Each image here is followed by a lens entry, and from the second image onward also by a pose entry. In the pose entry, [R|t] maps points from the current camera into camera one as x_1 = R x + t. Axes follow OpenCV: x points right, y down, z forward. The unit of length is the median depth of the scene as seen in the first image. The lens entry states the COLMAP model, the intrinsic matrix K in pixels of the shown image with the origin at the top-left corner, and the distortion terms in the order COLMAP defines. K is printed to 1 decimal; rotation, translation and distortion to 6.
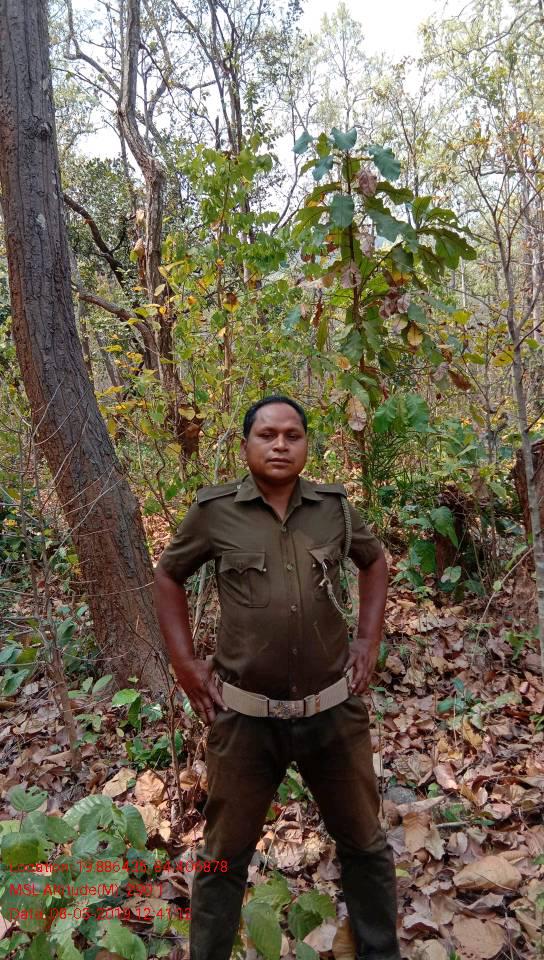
lens RADIAL K [[731.3, 0, 245.3], [0, 731.3, 474.8], [0, 0, 1]] dist [0.092995, -0.147785]
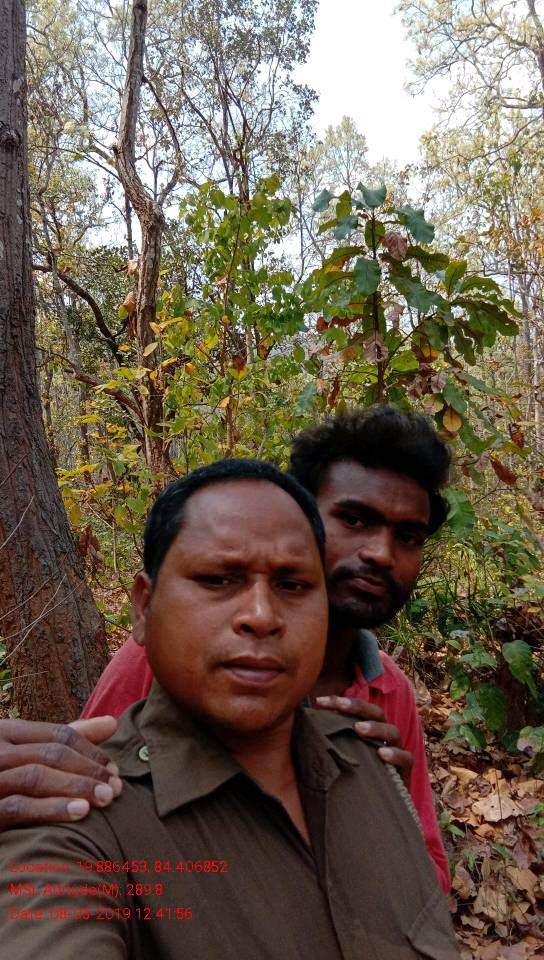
lens RADIAL K [[731.3, 0, 245.3], [0, 731.3, 474.8], [0, 0, 1]] dist [0.092995, -0.147785]
pose [[0.999339, 0.036073, 0.004512, -0.007705], [-0.035268, 0.992097, -0.120416, -0.014835], [-0.008820, 0.120177, 0.992713, 0.161934]]
